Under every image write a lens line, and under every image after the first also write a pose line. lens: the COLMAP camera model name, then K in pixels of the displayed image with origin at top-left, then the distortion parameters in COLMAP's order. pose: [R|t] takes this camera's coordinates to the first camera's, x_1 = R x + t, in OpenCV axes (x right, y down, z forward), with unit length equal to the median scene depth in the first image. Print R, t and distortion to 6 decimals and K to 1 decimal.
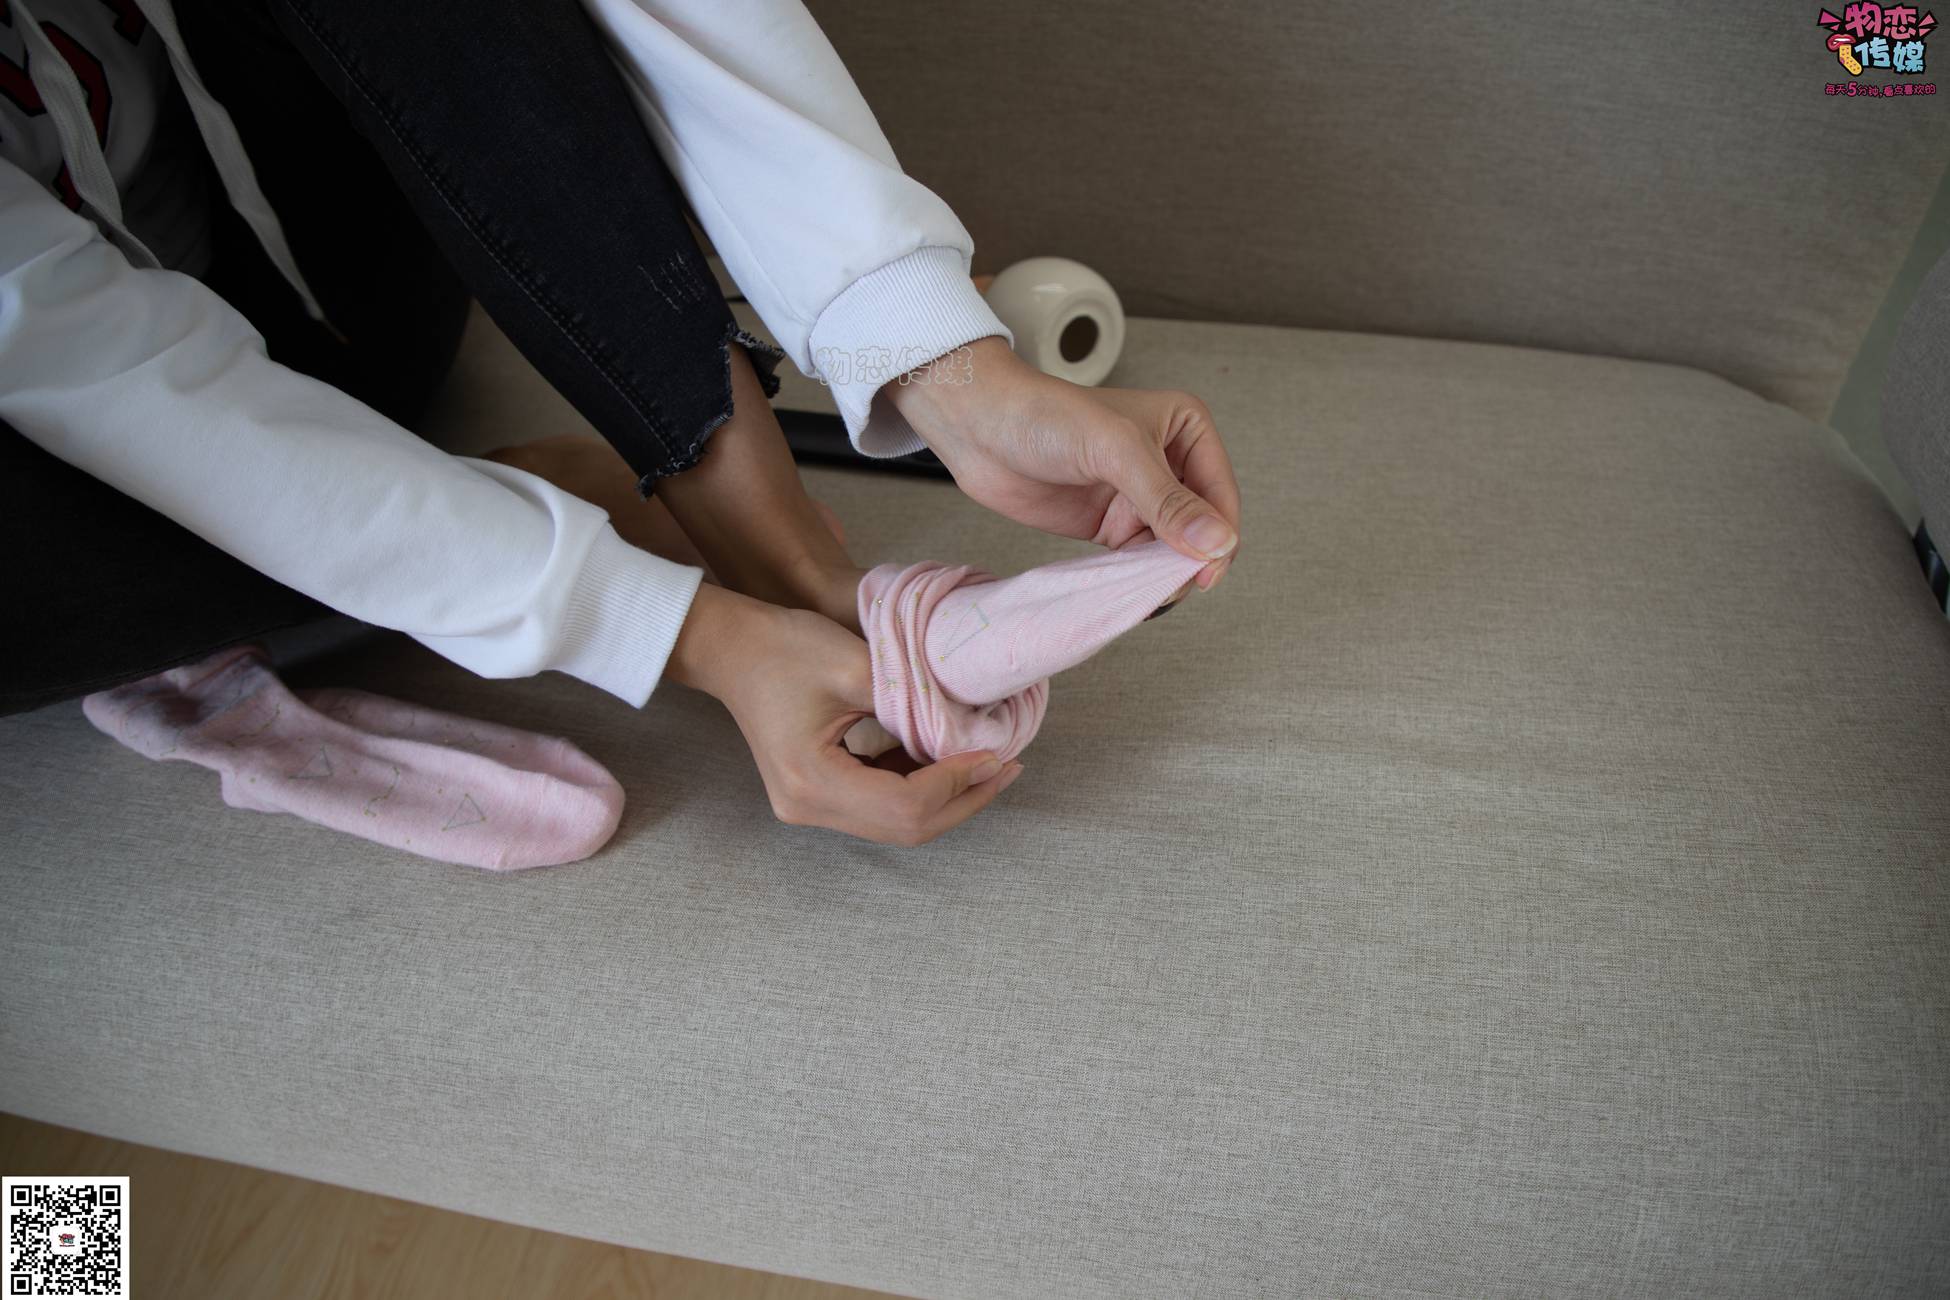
lens RADIAL K [[1321.9, 0, 983.6], [0, 1321.9, 646.3], [0, 0, 1]] dist [-0.069838, 0.034549]
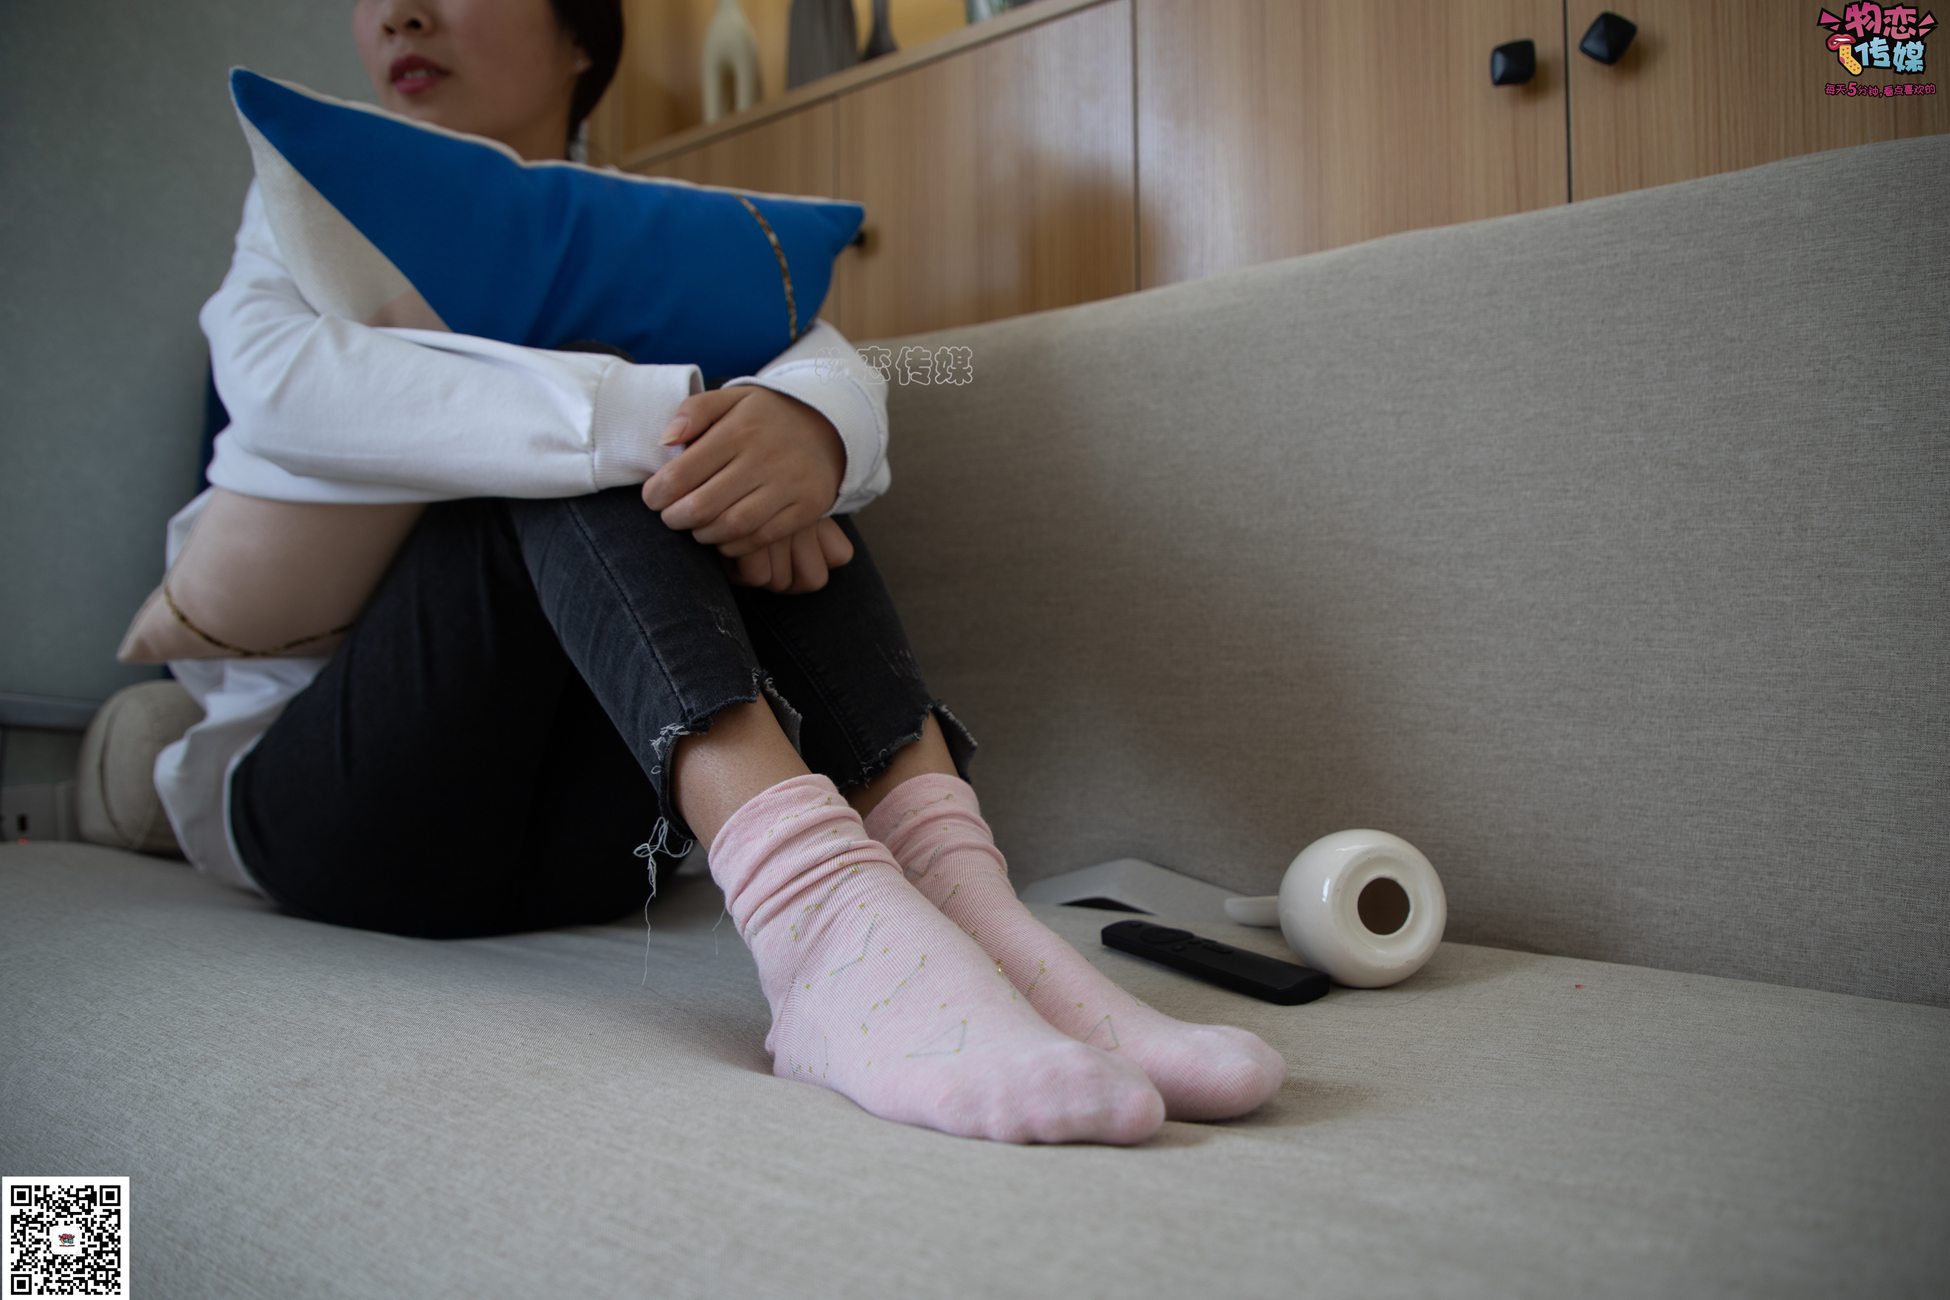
lens RADIAL K [[1335.3, 0, 985.8], [0, 1335.3, 648.7], [0, 0, 1]] dist [-0.069508, 0.032884]
pose [[0.901929, 0.033252, -0.430603, 0.327884], [-0.322031, 0.716150, -0.619214, 0.423708], [0.287786, 0.697154, 0.656624, 0.371152]]
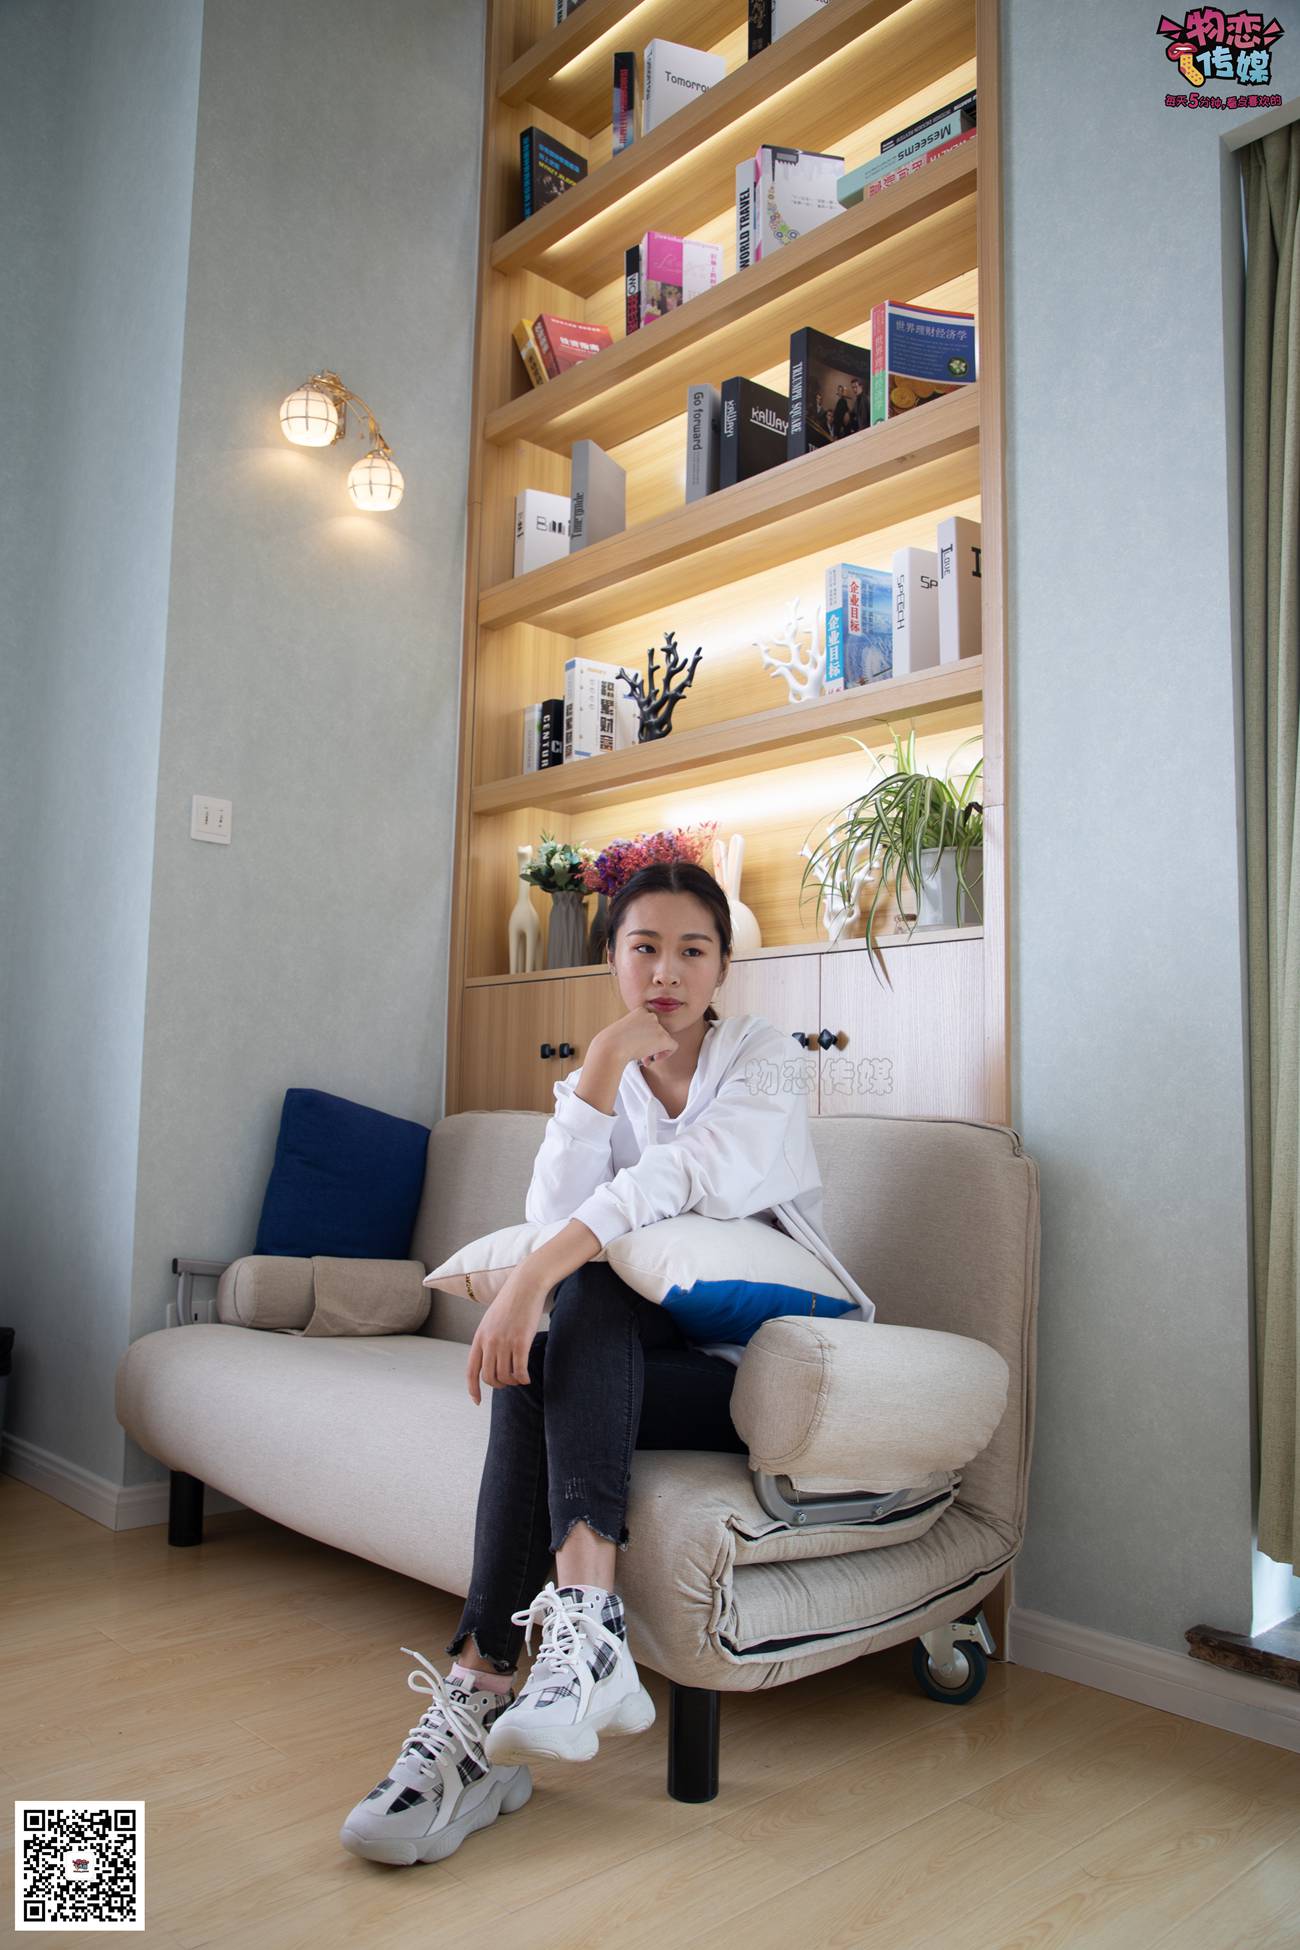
lens RADIAL K [[1460.6, 0, 635.1], [0, 1460.6, 974.8], [0, 0, 1]] dist [-0.046694, 0.050267]
pose [[0.809275, -0.003263, -0.587421, 2.748664], [-0.447961, 0.643461, -0.620717, 1.746719], [0.380008, 0.765472, 0.519275, -1.861815]]
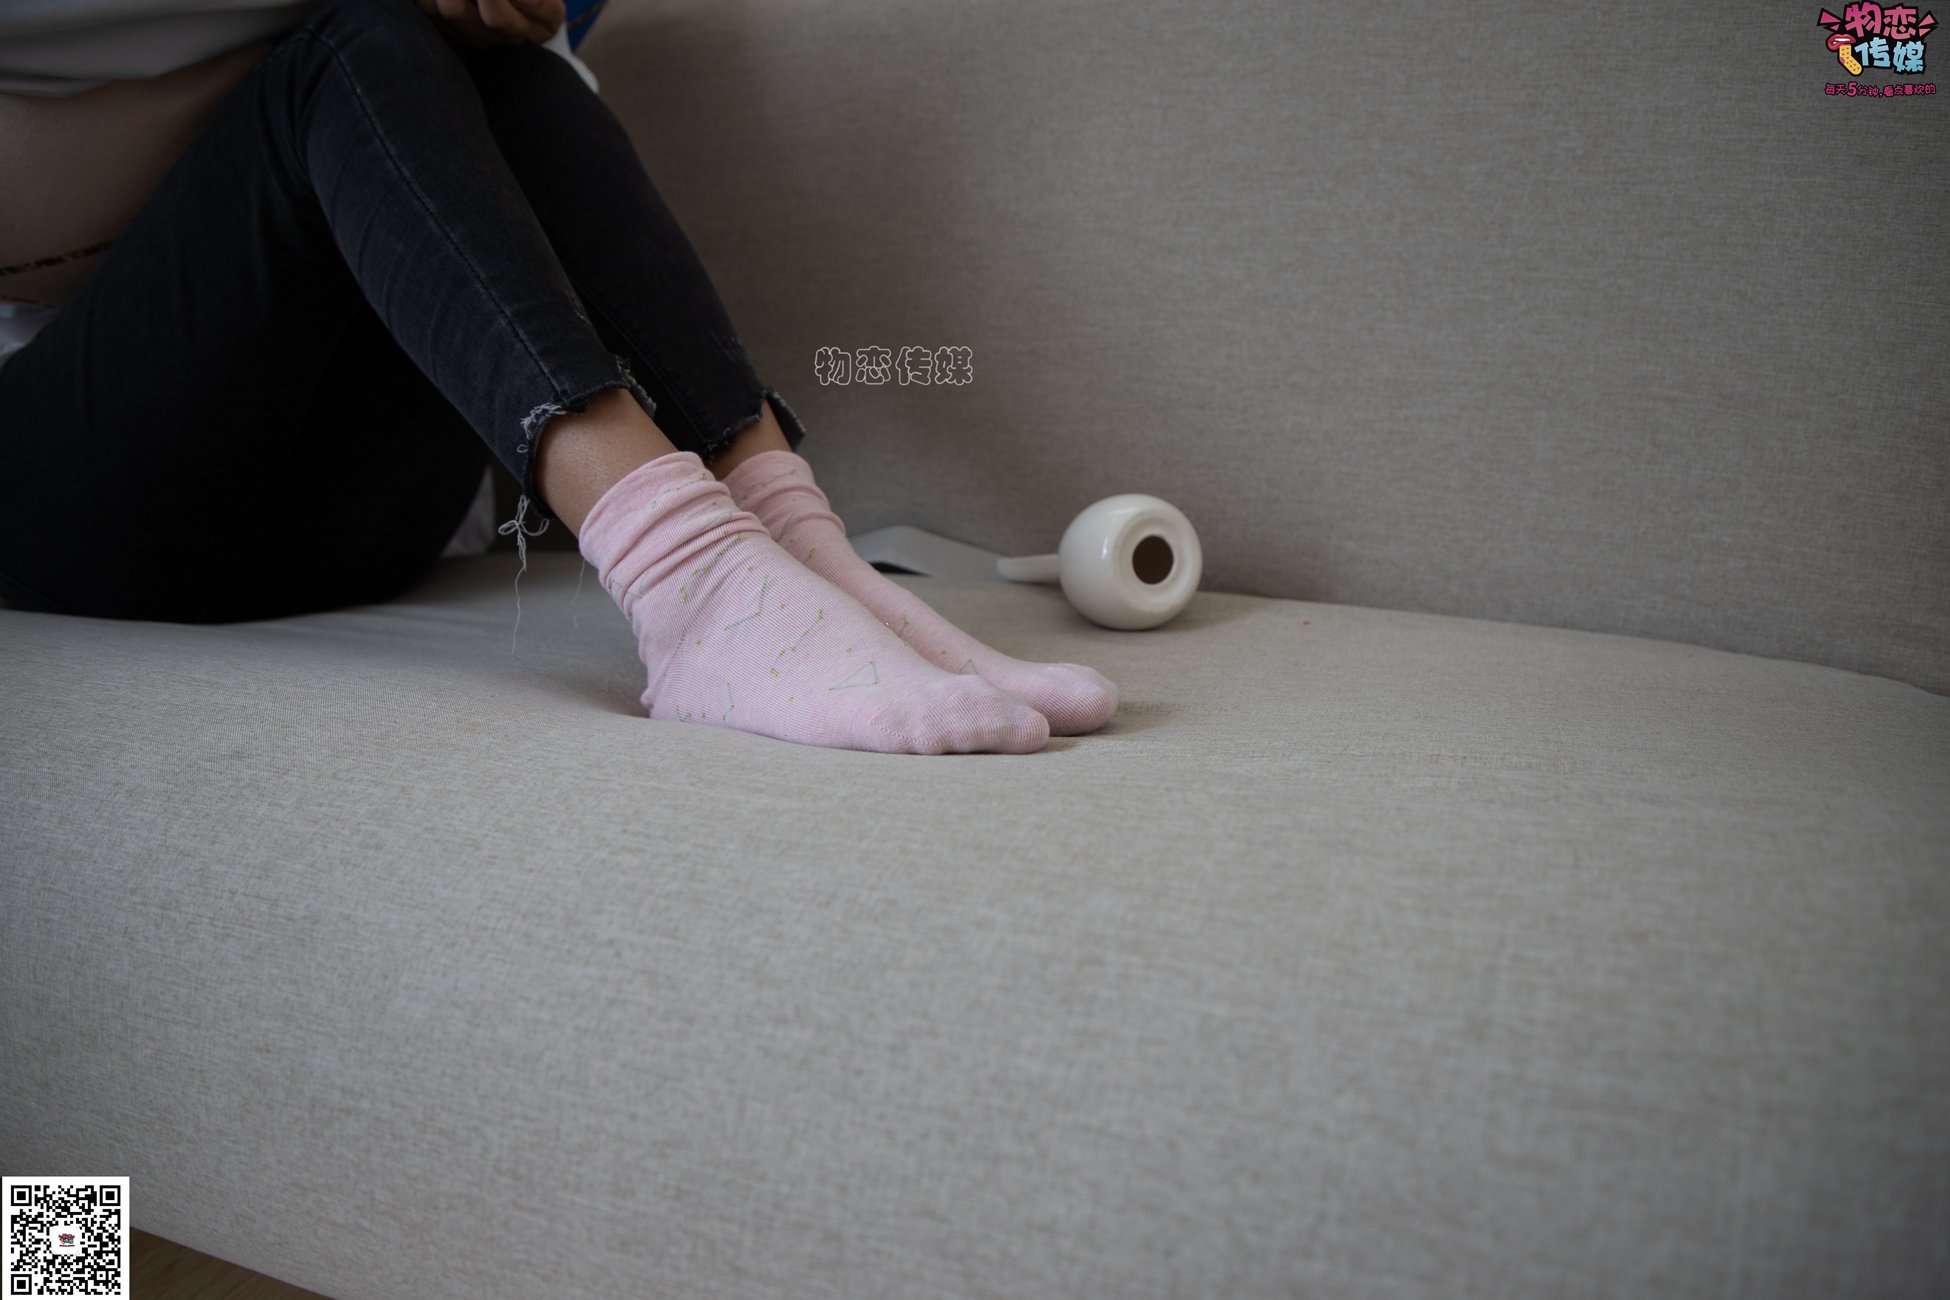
lens RADIAL K [[1347.4, 0, 981.3], [0, 1347.4, 648.4], [0, 0, 1]] dist [-0.070438, 0.040116]
pose [[0.981427, 0.091873, -0.168405, 0.195738], [-0.164571, 0.854314, -0.493015, 0.553841], [0.098575, 0.511573, 0.853567, 0.231041]]
